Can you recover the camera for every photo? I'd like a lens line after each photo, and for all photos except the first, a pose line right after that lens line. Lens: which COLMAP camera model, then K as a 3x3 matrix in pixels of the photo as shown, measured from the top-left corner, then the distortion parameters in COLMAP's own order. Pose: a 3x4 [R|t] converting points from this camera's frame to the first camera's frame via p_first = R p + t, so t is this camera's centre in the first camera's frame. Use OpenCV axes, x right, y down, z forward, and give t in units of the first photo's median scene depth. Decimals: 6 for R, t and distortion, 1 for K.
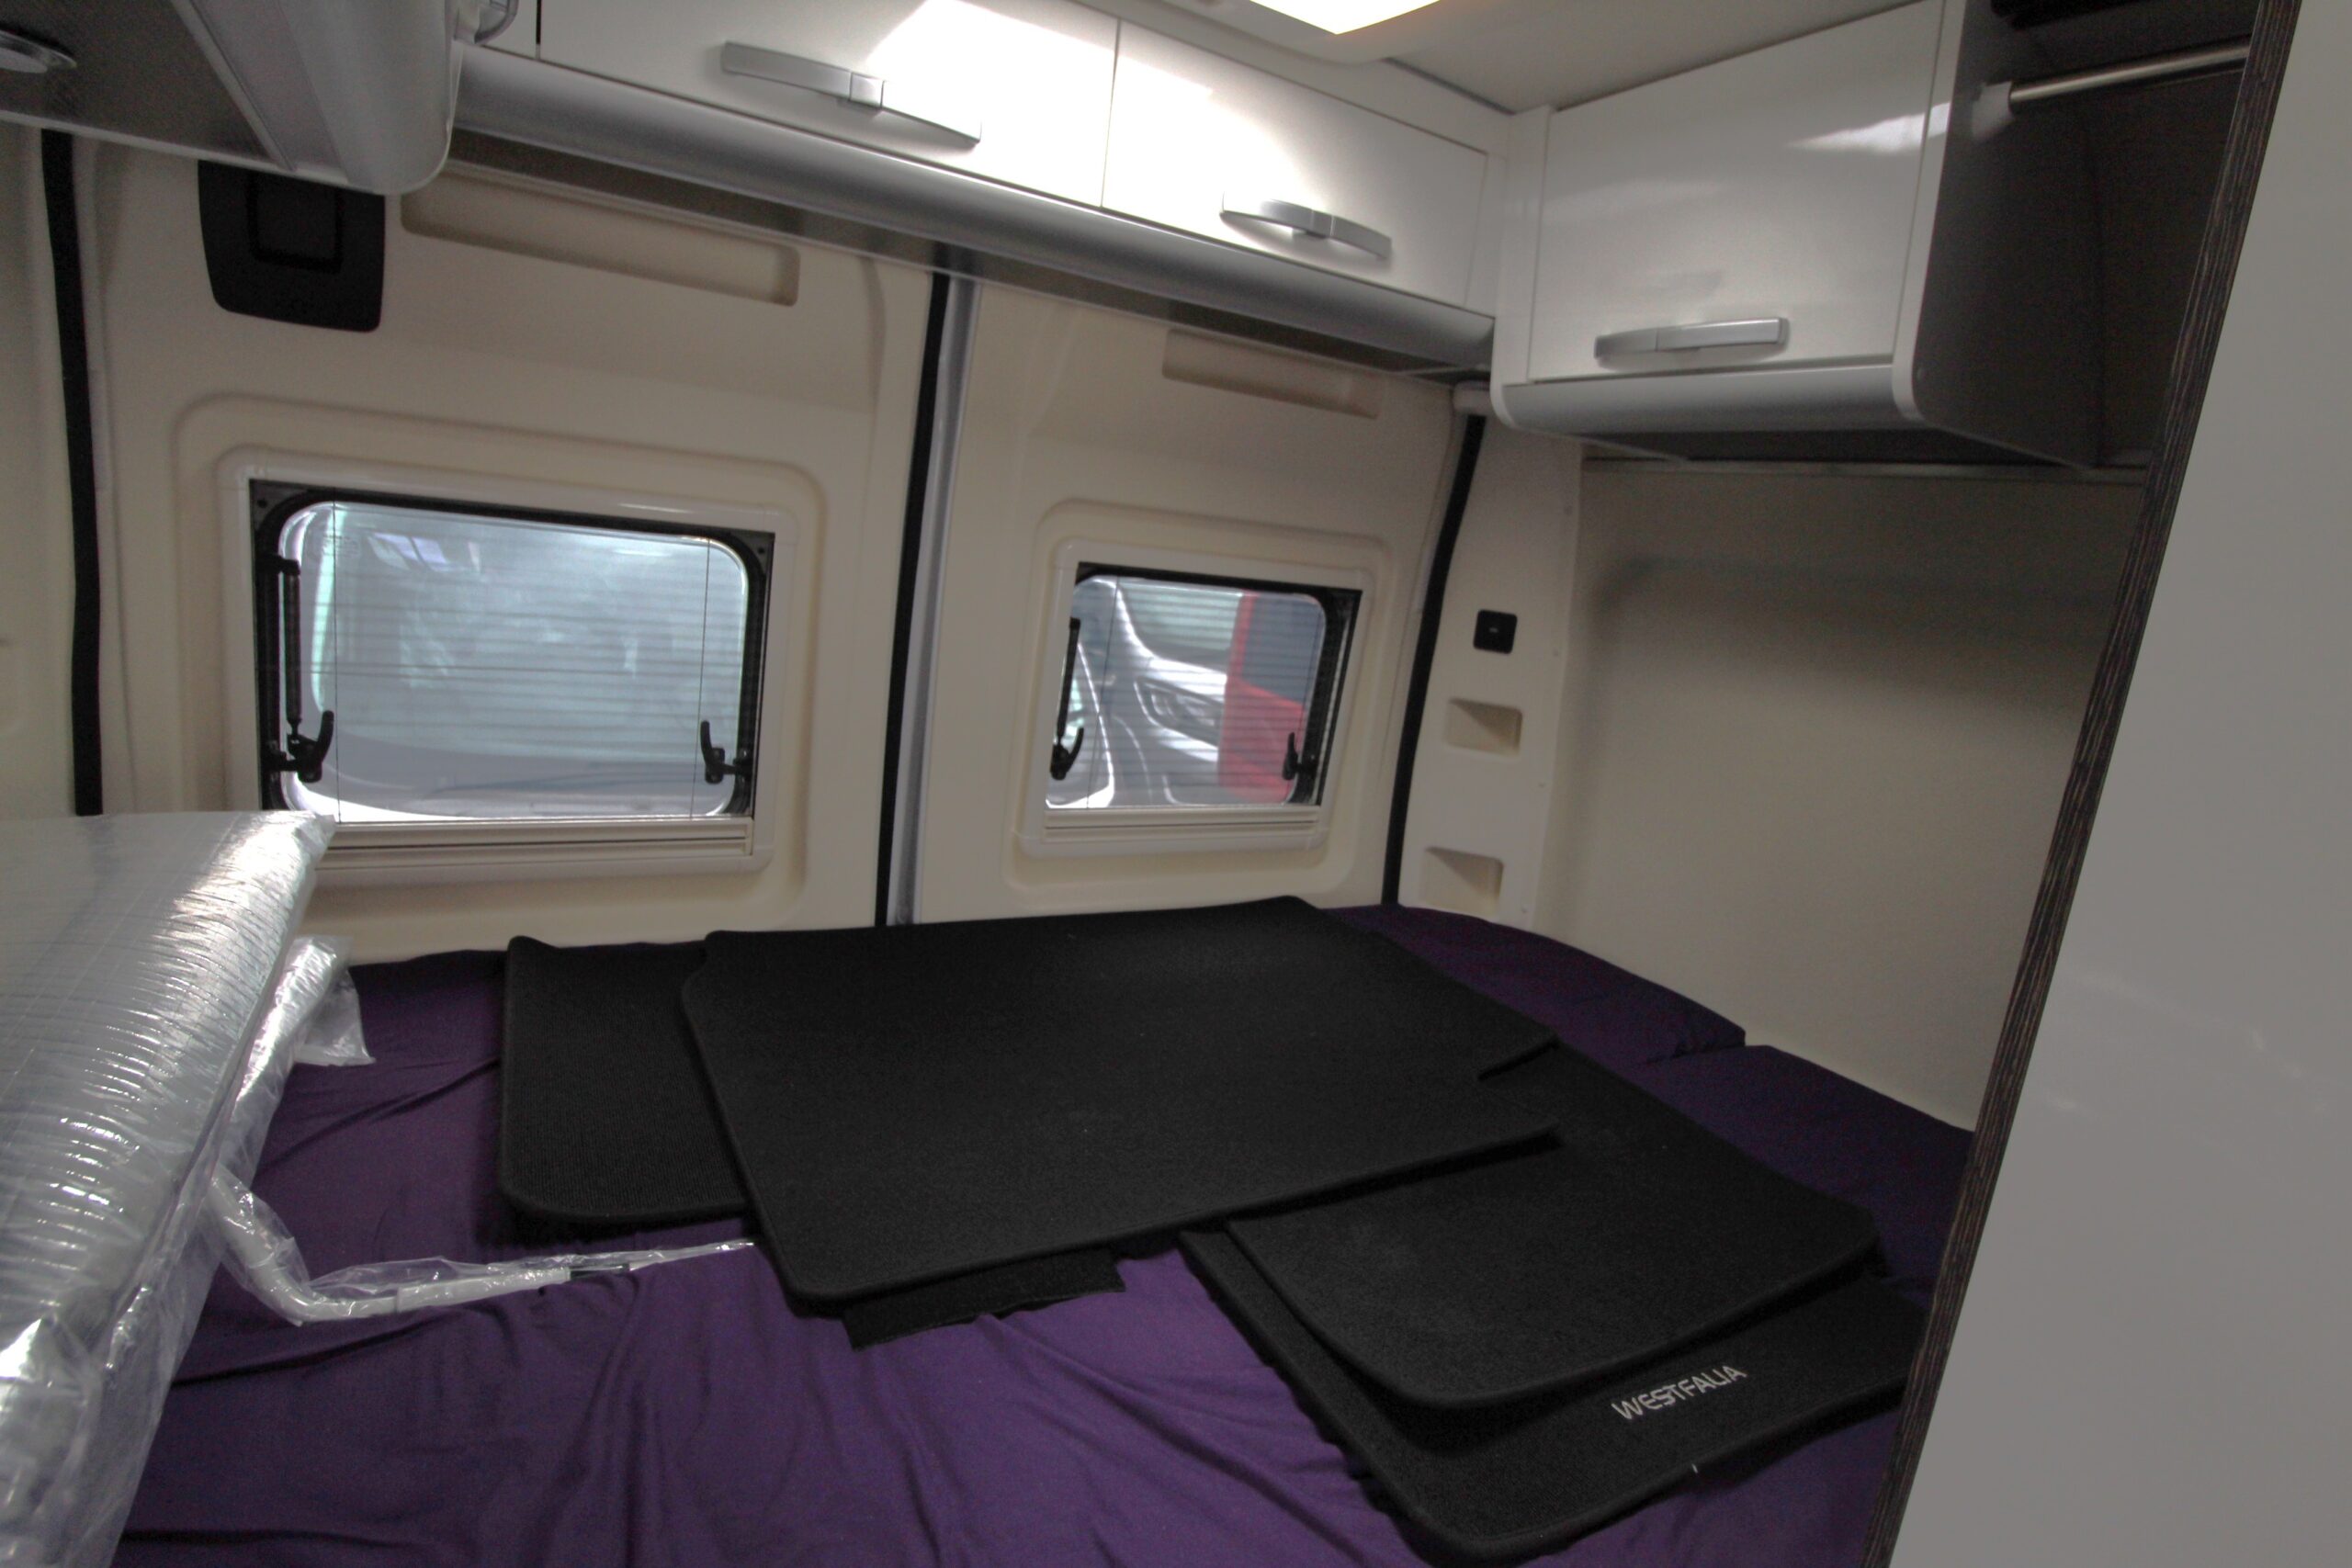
lens RADIAL K [[1206.3, 0, 1183.6], [0, 1206.3, 767.4], [0, 0, 1]] dist [0.001386, -0.009088]
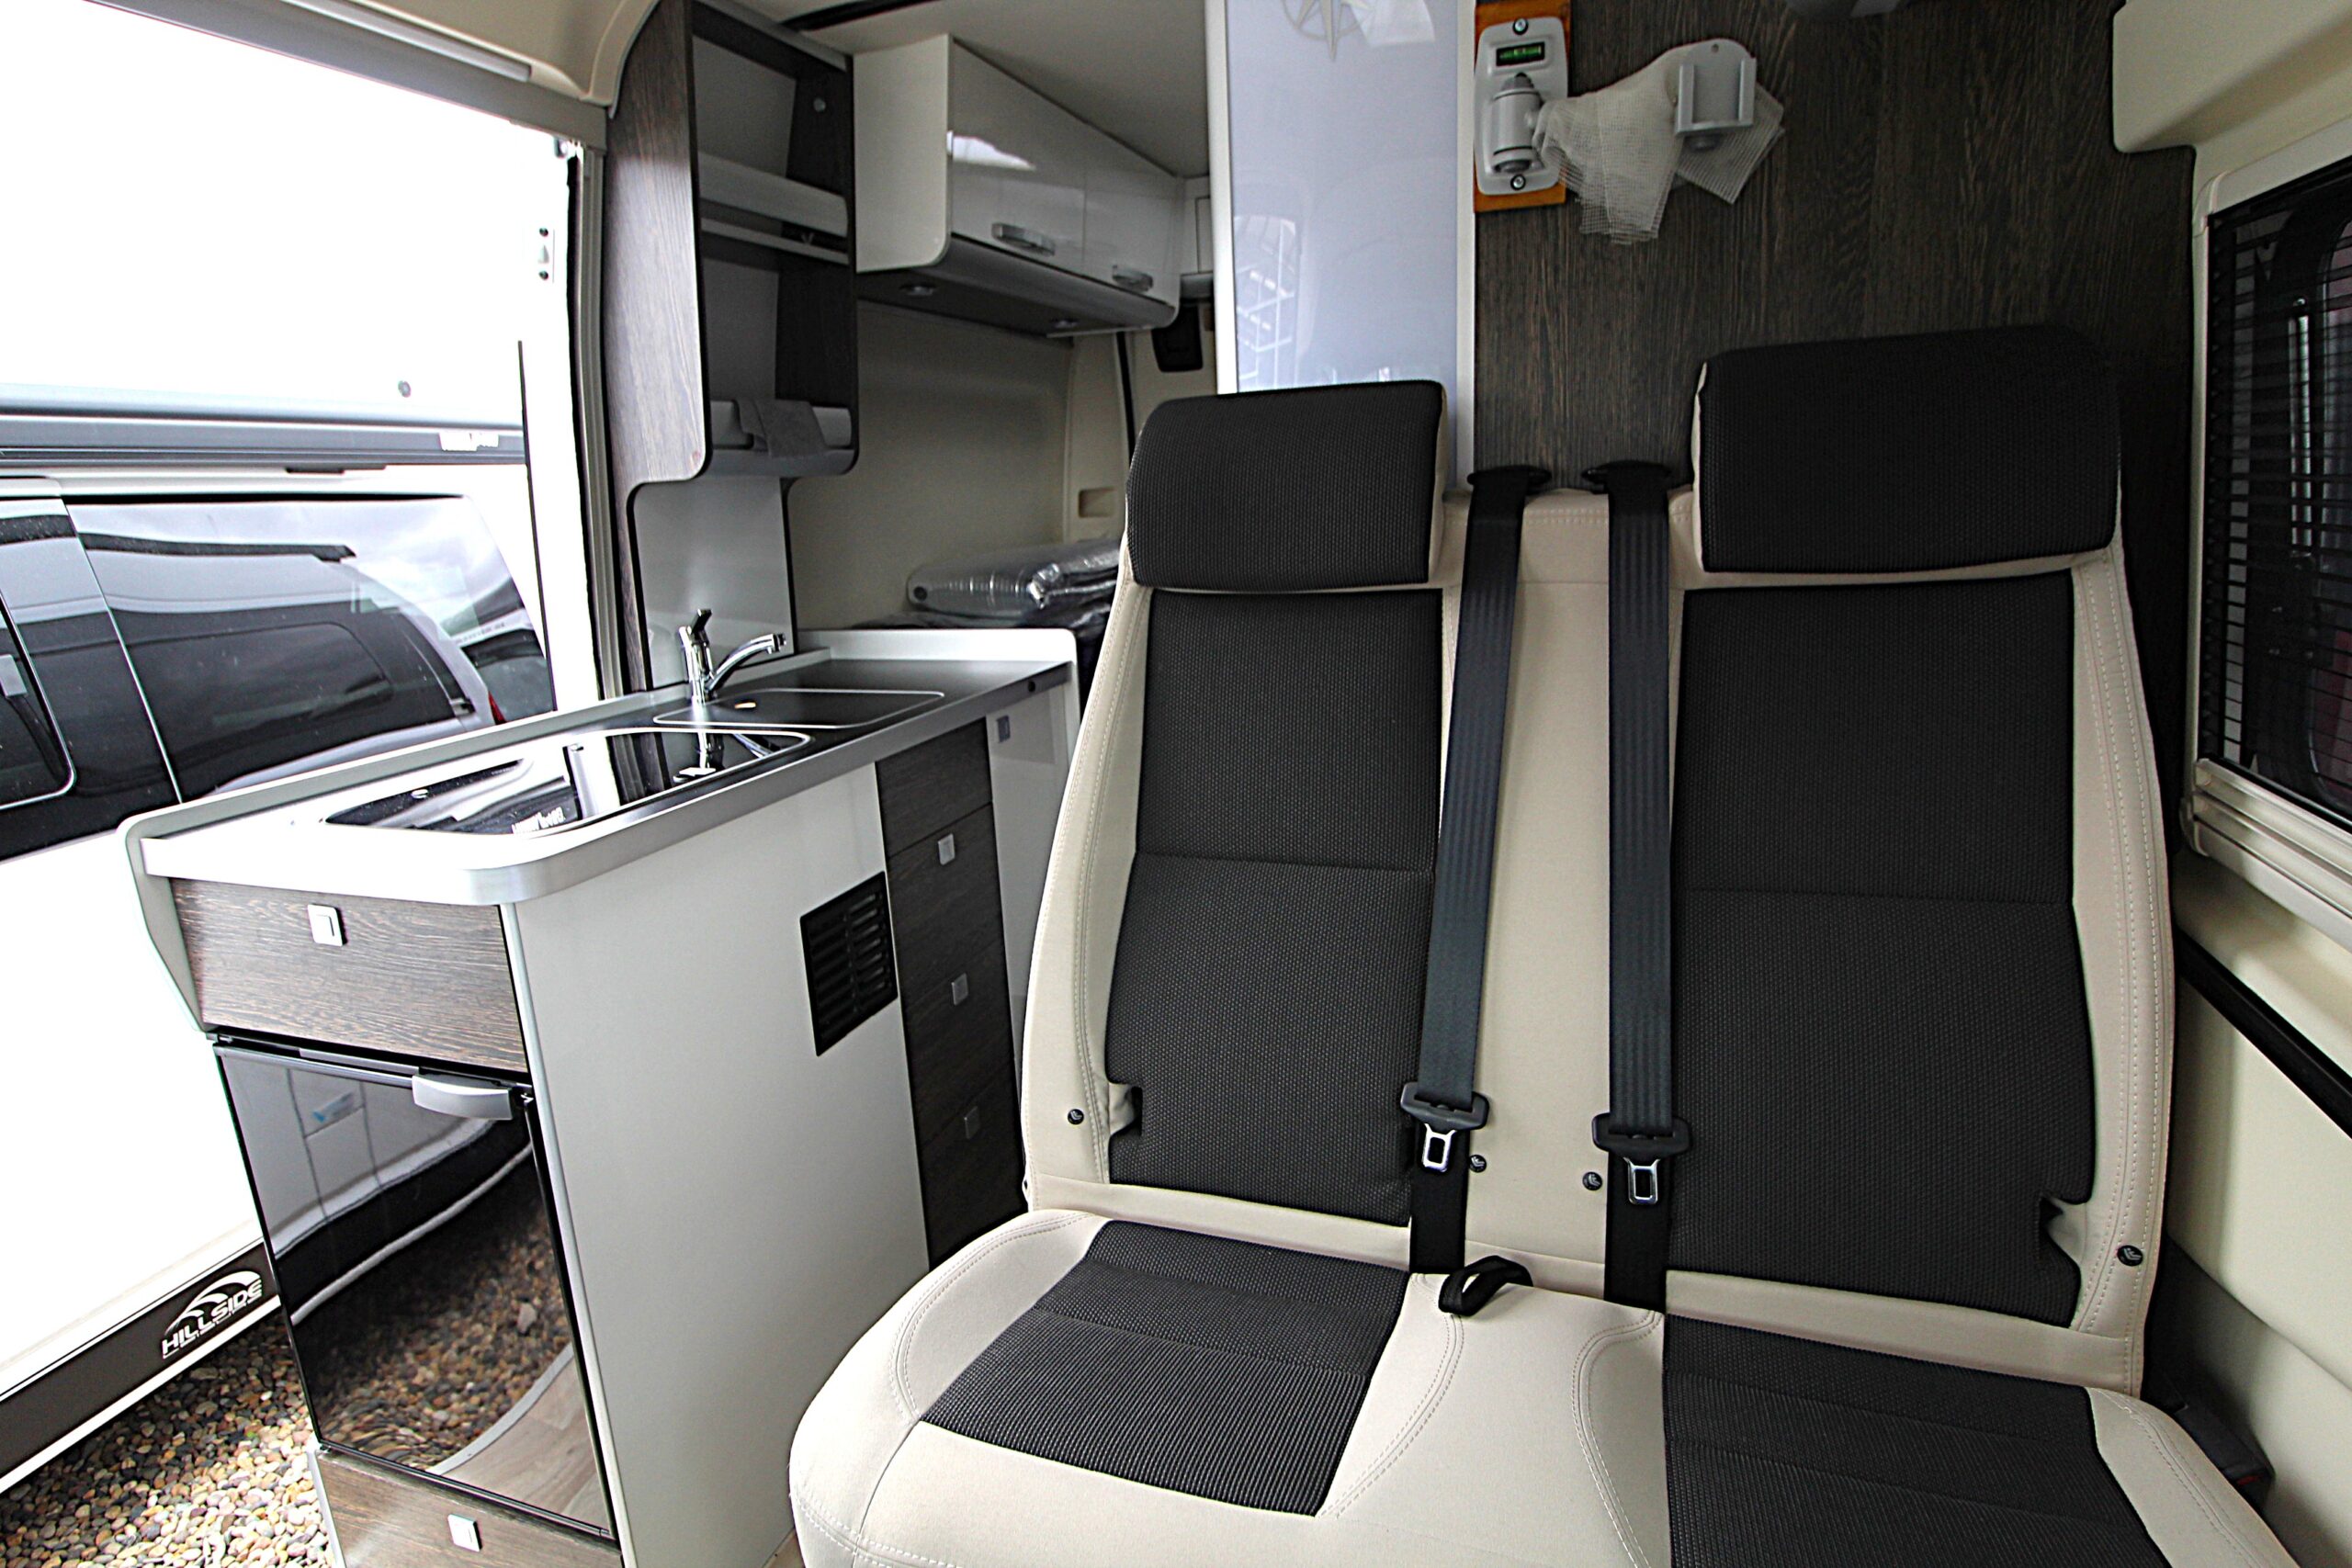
lens RADIAL K [[1215.9, 0, 1188.8], [0, 1215.9, 772.4], [0, 0, 1]] dist [-0.006128, -0.004431]
pose [[0.637037, 0.036463, -0.769970, 1.445999], [-0.028055, 0.999316, 0.024113, 0.489080], [0.770322, 0.006241, 0.637624, -0.798611]]
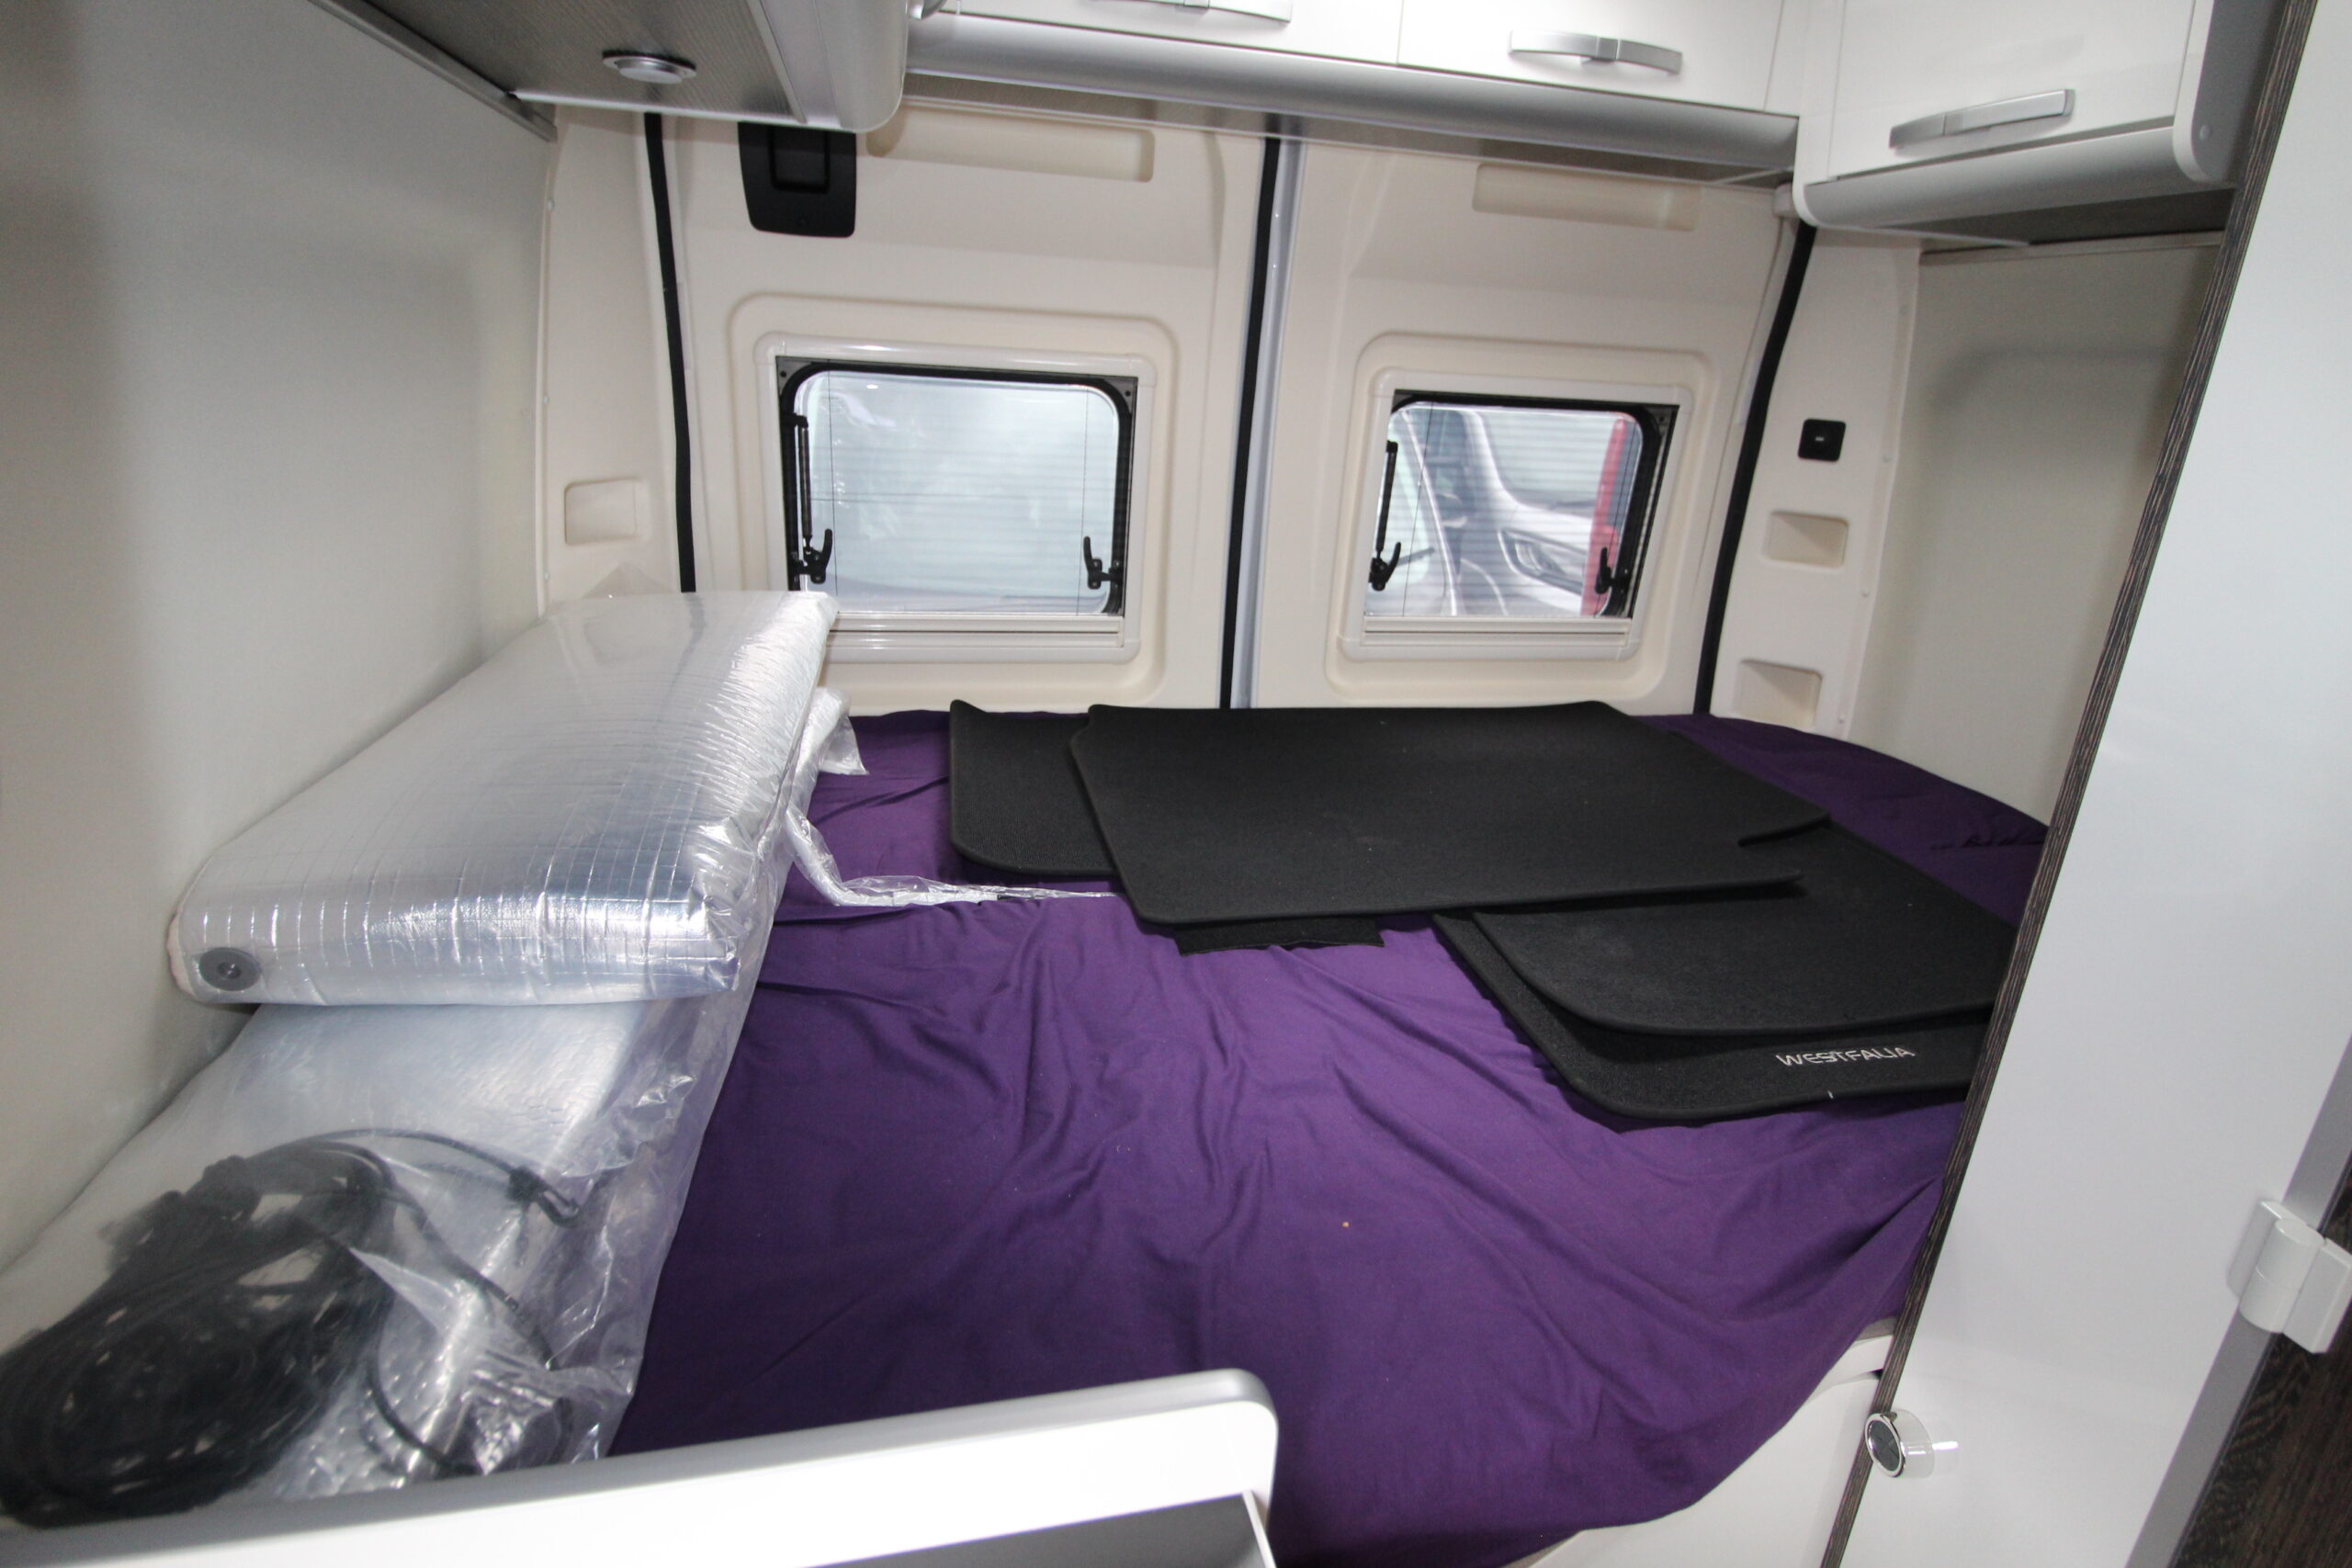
lens RADIAL K [[1206.3, 0, 1189.1], [0, 1206.3, 763.3], [0, 0, 1]] dist [0.001386, -0.009088]
pose [[0.953797, 0.032211, -0.298721, 0.097807], [-0.000505, 0.994407, 0.105613, 0.073084], [0.300452, -0.100583, 0.948479, -0.202939]]
